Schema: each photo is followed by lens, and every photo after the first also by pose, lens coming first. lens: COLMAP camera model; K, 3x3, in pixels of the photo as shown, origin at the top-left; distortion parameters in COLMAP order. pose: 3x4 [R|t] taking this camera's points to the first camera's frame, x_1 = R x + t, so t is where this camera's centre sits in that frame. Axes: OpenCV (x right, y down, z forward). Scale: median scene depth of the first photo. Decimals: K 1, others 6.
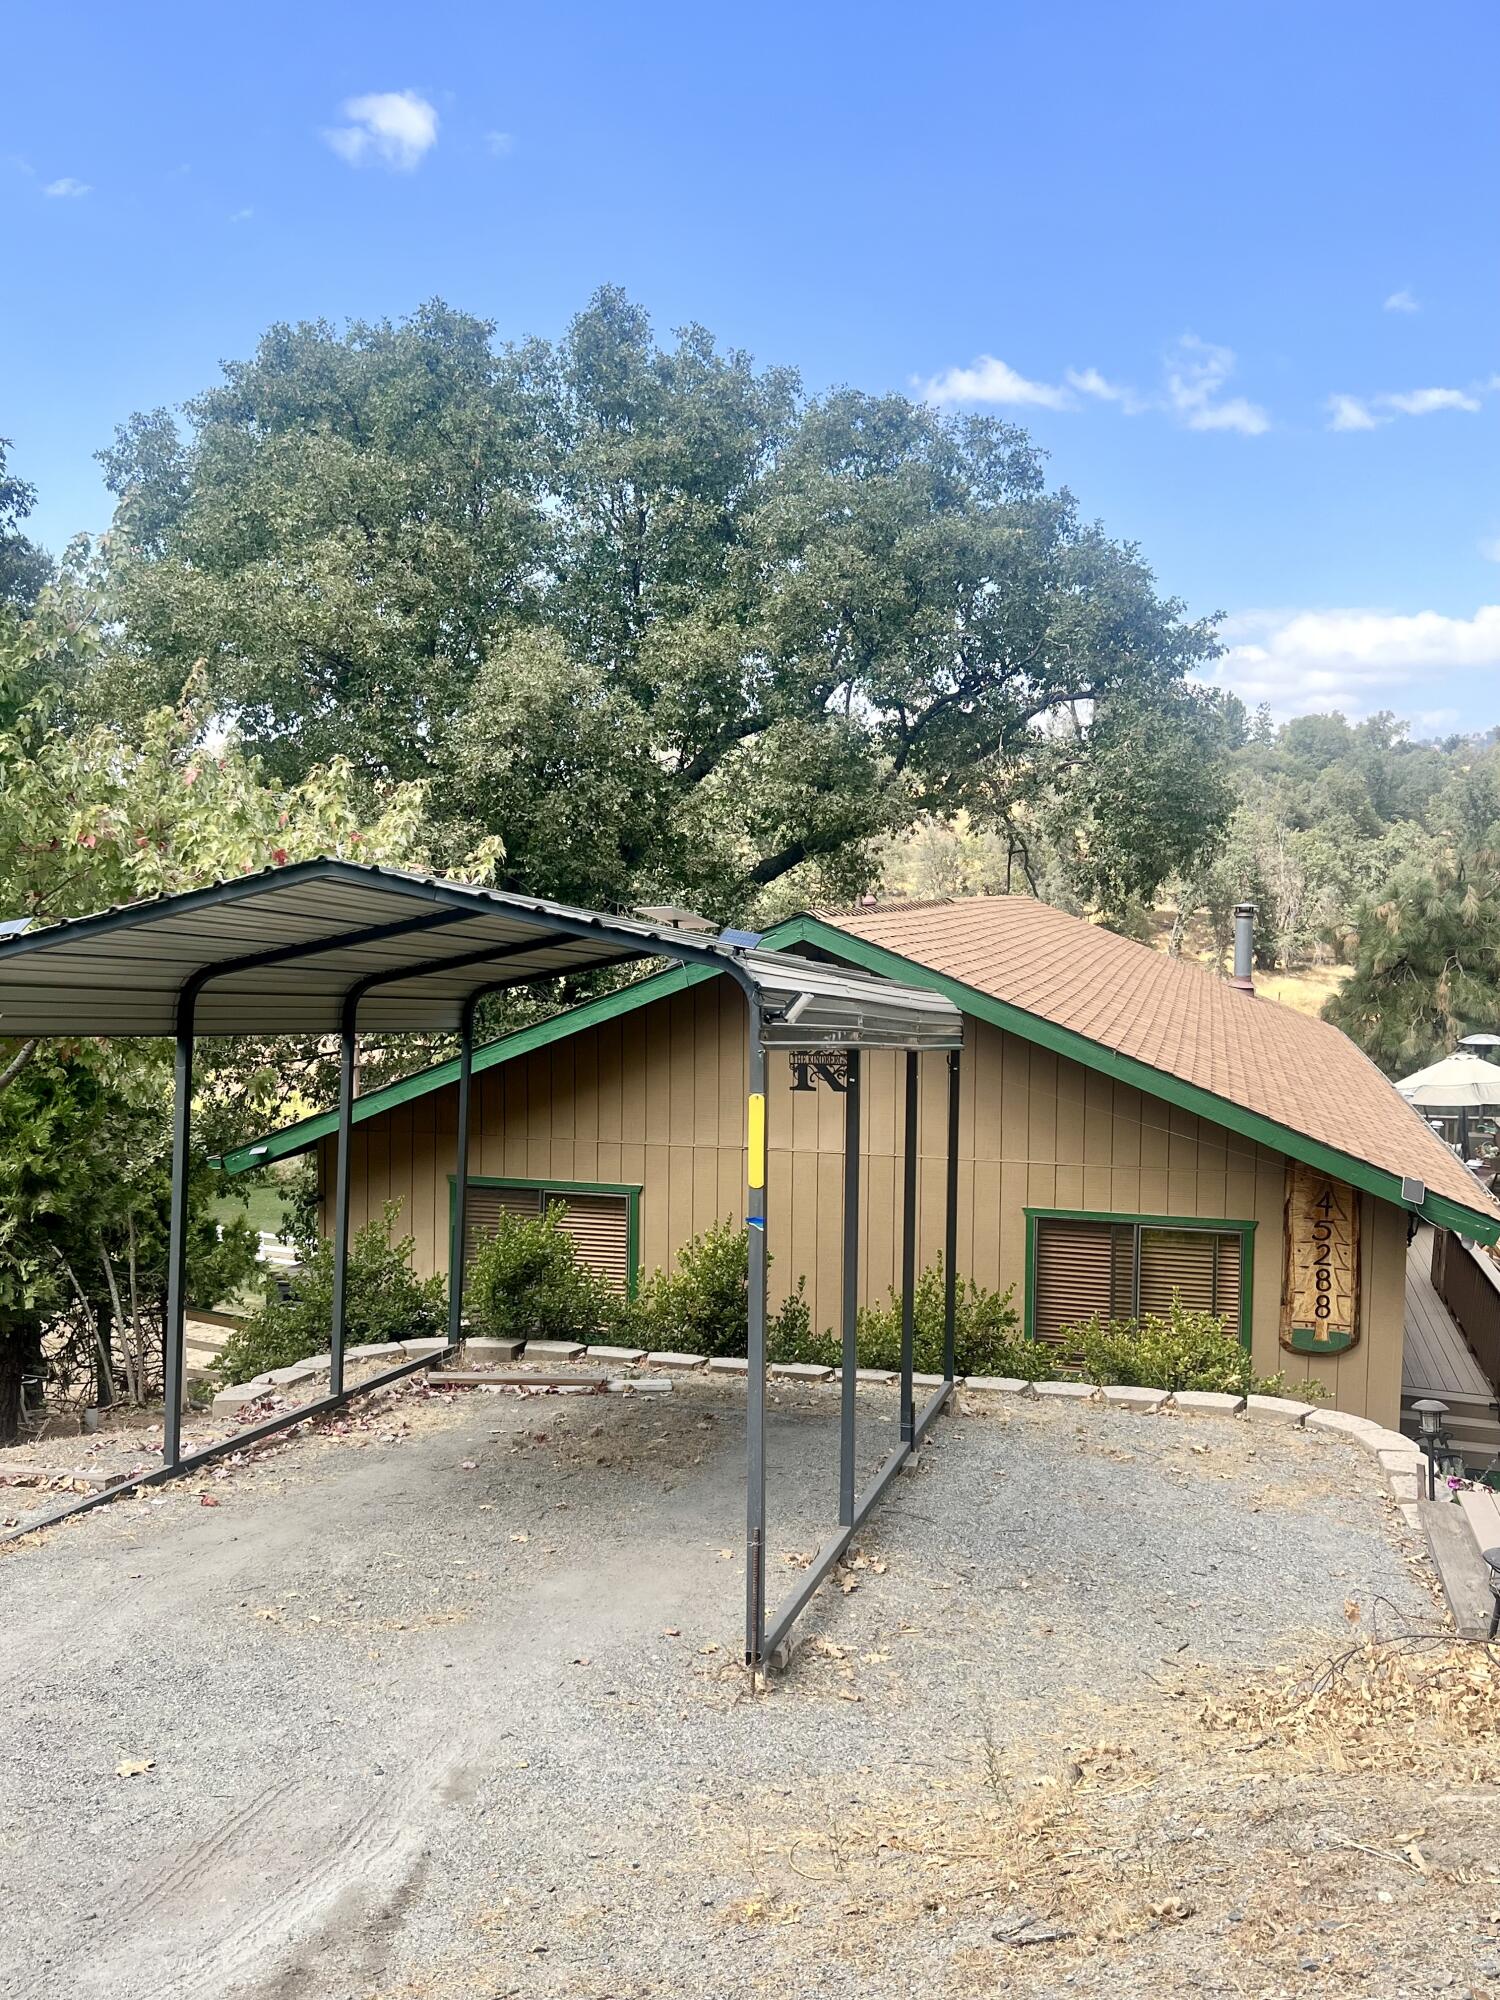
lens RADIAL K [[1733.2, 0, 724.7], [0, 1733.2, 1003.0], [0, 0, 1]] dist [0.119451, -0.293991]
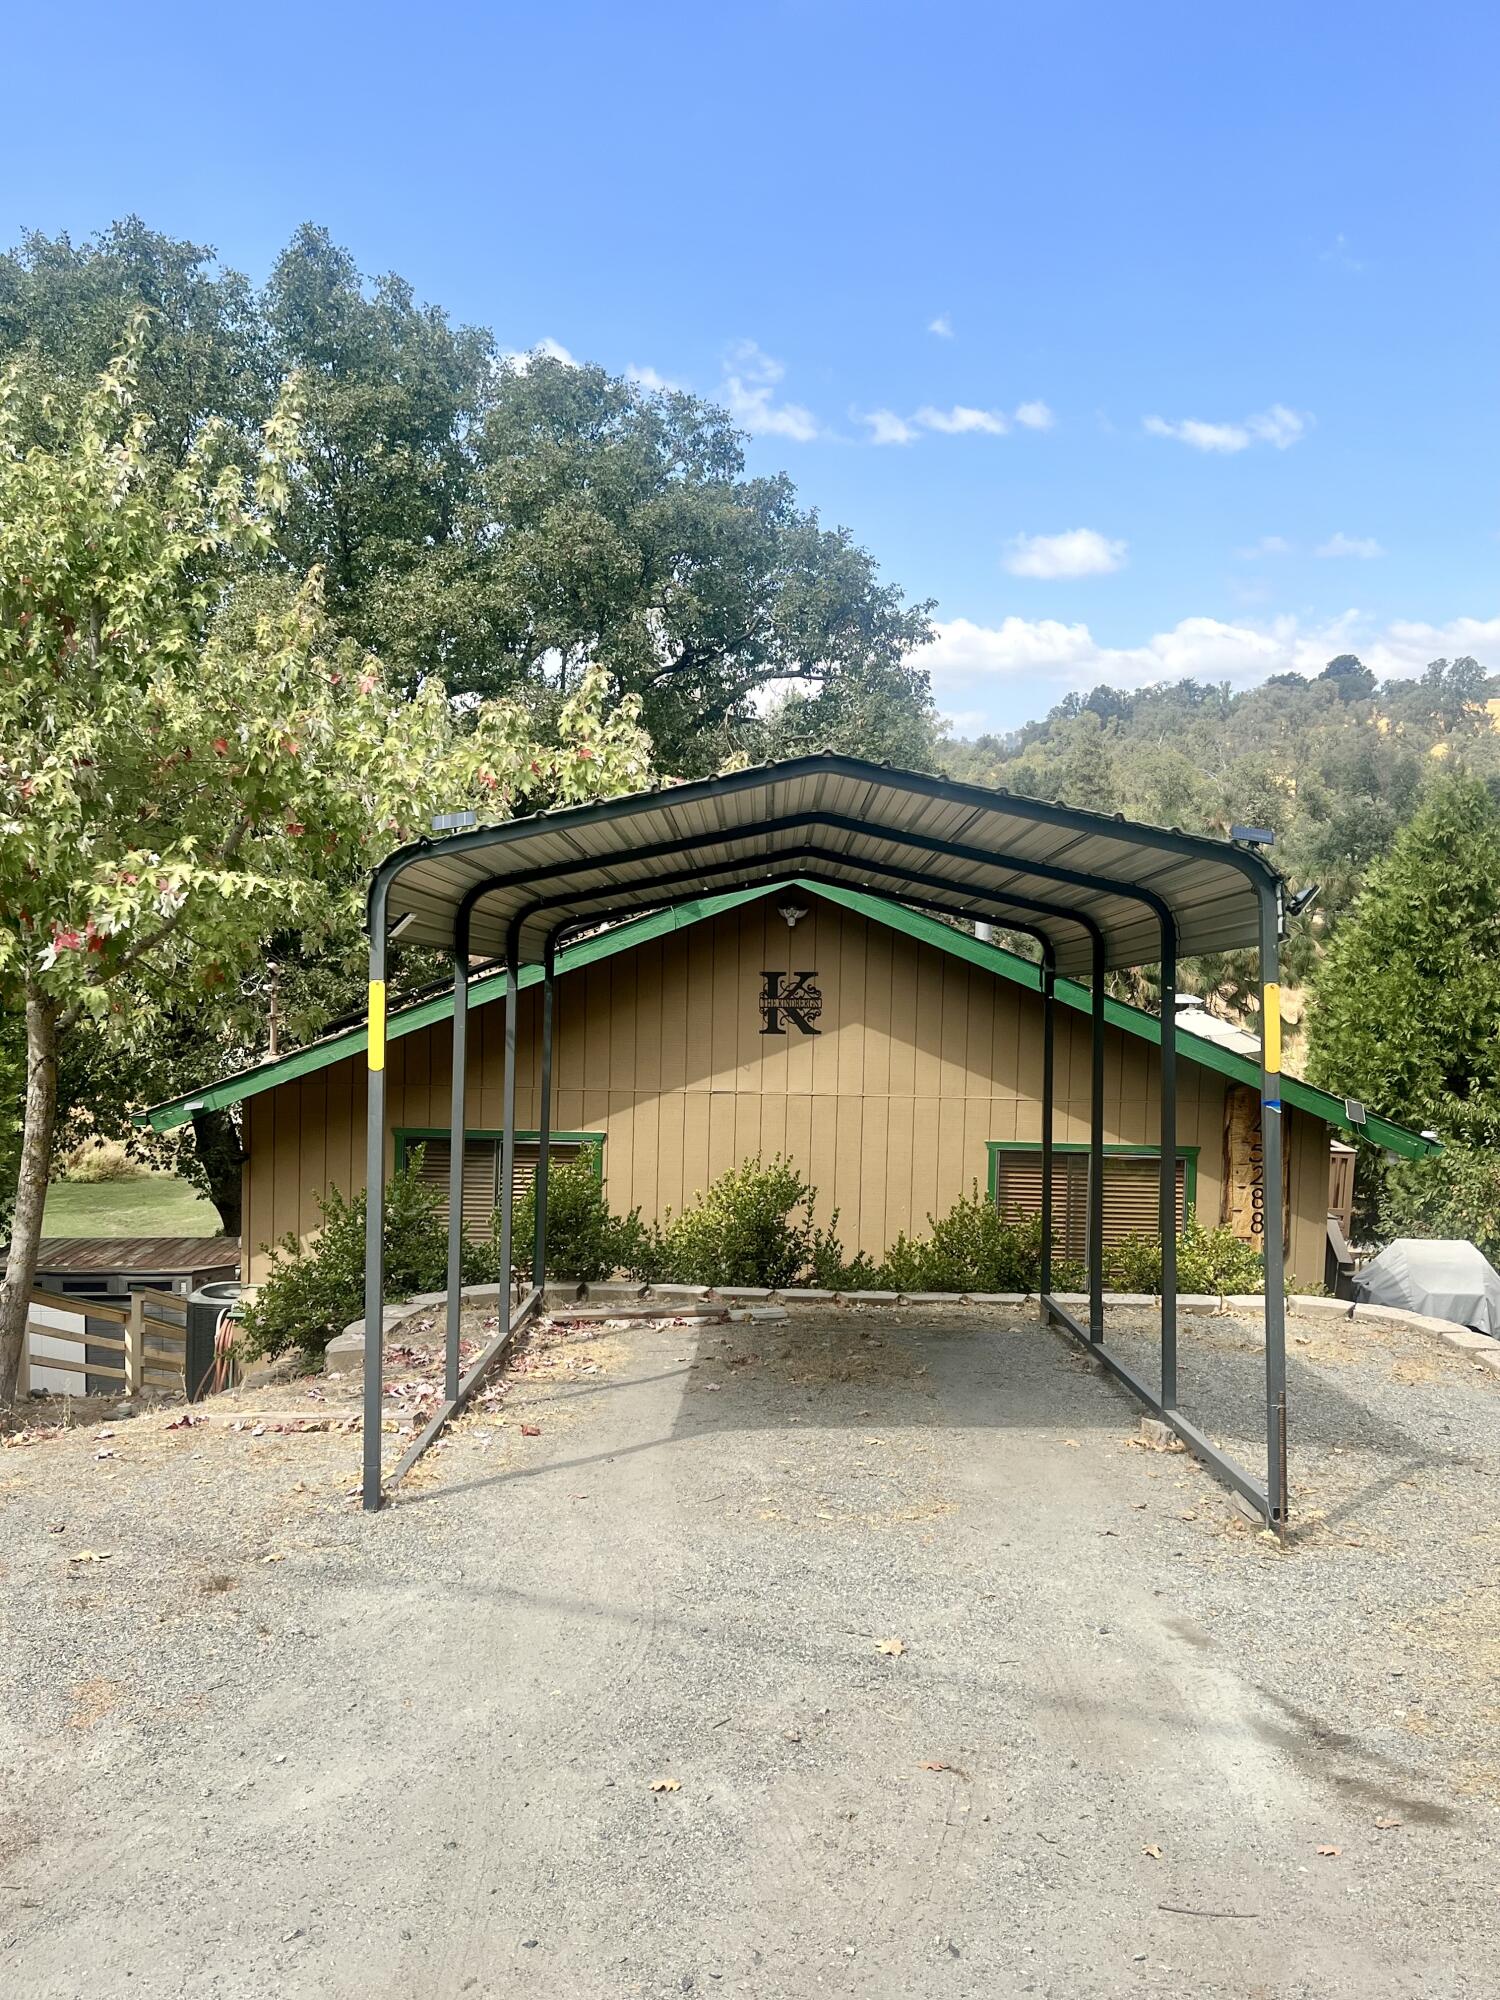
lens RADIAL K [[1733.2, 0, 724.7], [0, 1733.2, 1003.0], [0, 0, 1]] dist [0.119451, -0.293991]
pose [[0.965940, -0.005352, 0.258709, -0.112136], [0.003267, 0.999959, 0.008490, 0.010888], [-0.258744, -0.007355, 0.965918, 0.012988]]
